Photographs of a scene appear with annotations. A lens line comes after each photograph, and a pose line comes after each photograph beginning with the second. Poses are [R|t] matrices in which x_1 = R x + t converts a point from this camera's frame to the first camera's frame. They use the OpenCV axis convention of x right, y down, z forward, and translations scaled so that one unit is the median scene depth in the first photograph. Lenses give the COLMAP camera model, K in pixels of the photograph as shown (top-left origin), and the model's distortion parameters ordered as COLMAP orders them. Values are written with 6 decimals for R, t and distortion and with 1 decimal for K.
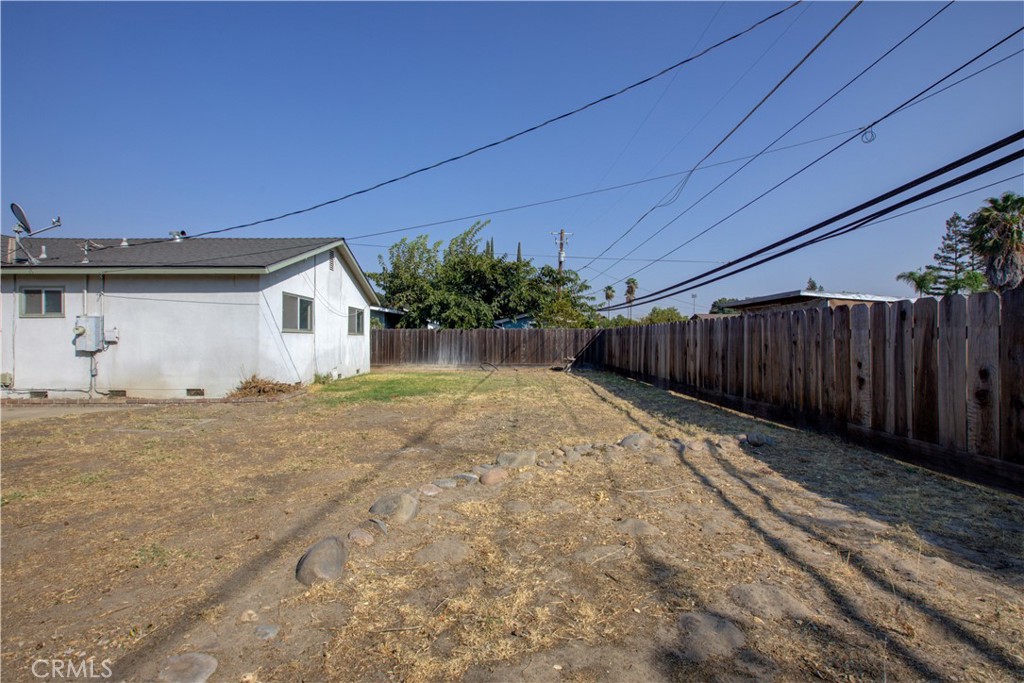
lens RADIAL K [[480.5, 0, 507.3], [0, 480.5, 340.2], [0, 0, 1]] dist [-0.005703, 0.000090]
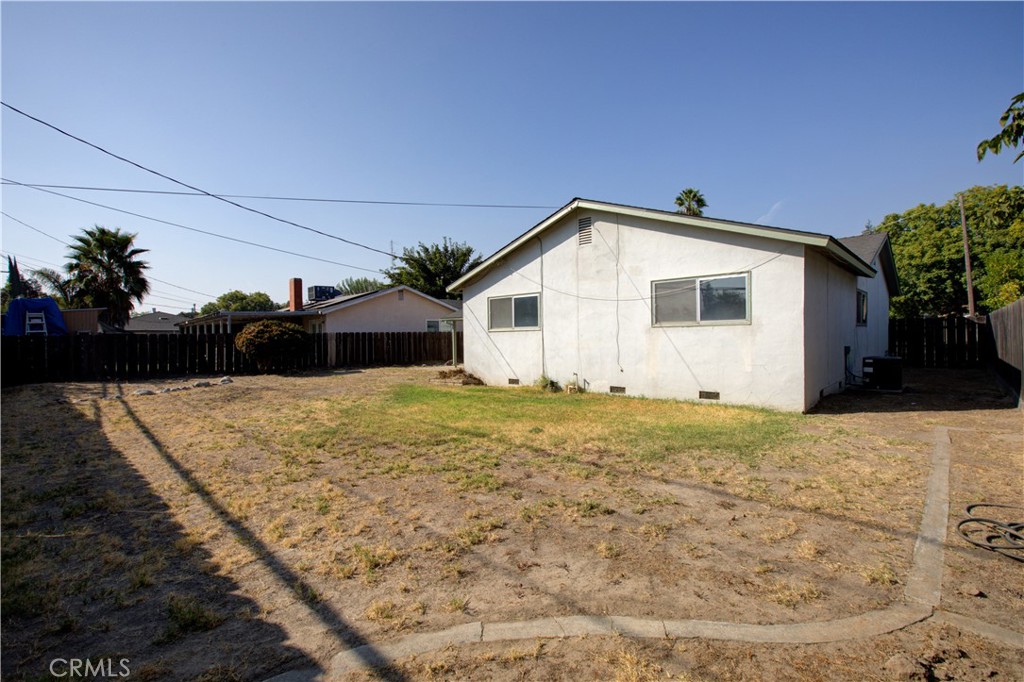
lens RADIAL K [[465.8, 0, 512.0], [0, 465.8, 341.0], [0, 0, 1]] dist [-0.010219, 0.004914]
pose [[-0.696473, 0.018893, -0.717335, 0.290020], [0.017386, 0.999804, 0.009453, -0.004494], [0.717373, -0.005888, -0.696665, 1.708658]]
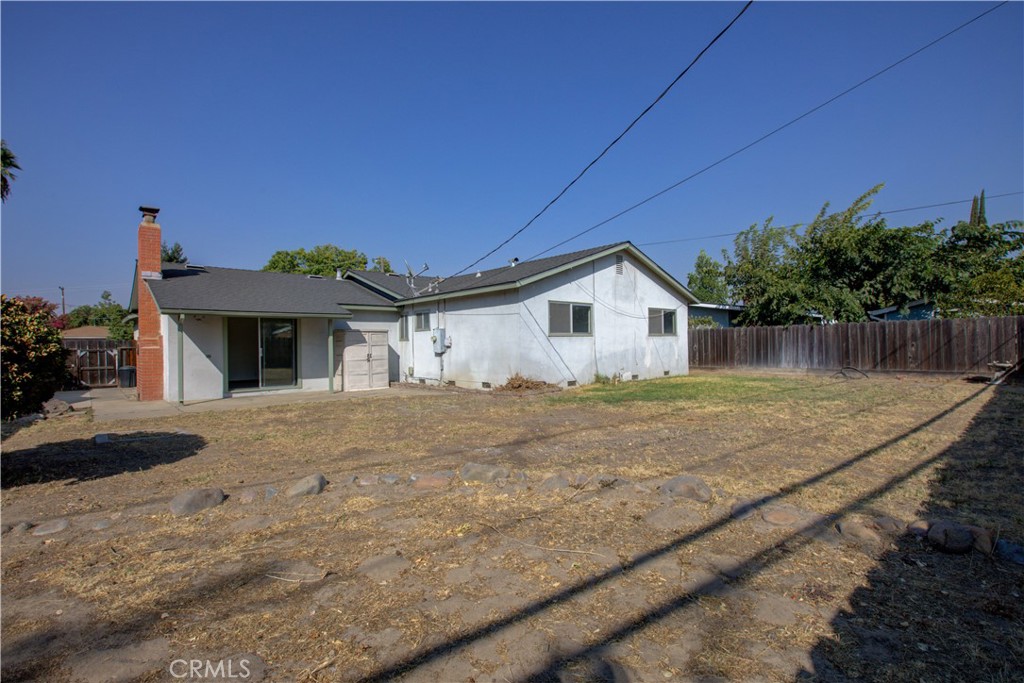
lens RADIAL K [[475.3, 0, 512.0], [0, 475.3, 341.5], [0, 0, 1]] dist [-0.008787, 0.000797]
pose [[0.662761, -0.017257, -0.748632, 0.293649], [0.018283, 0.999809, -0.006862, 0.001696], [0.748608, -0.009139, 0.662950, 0.174113]]
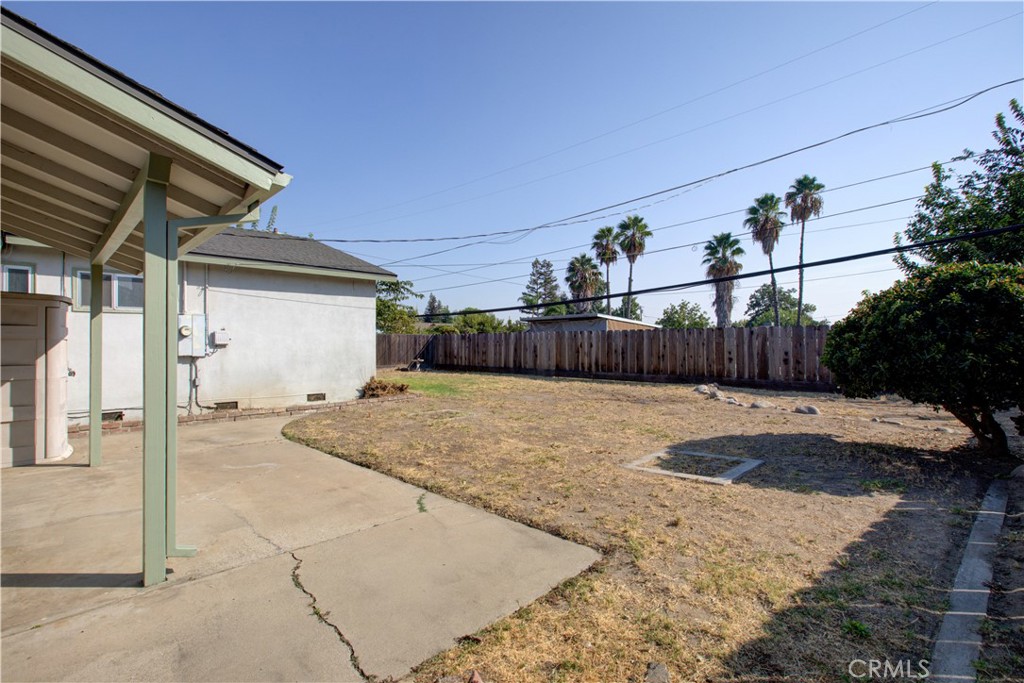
lens RADIAL K [[475.3, 0, 512.0], [0, 475.3, 341.5], [0, 0, 1]] dist [-0.008787, 0.000797]
pose [[0.712046, 0.002027, 0.702130, -0.873782], [0.003267, 0.999975, -0.006200, 0.003136], [-0.702125, 0.006709, 0.712022, 0.036373]]
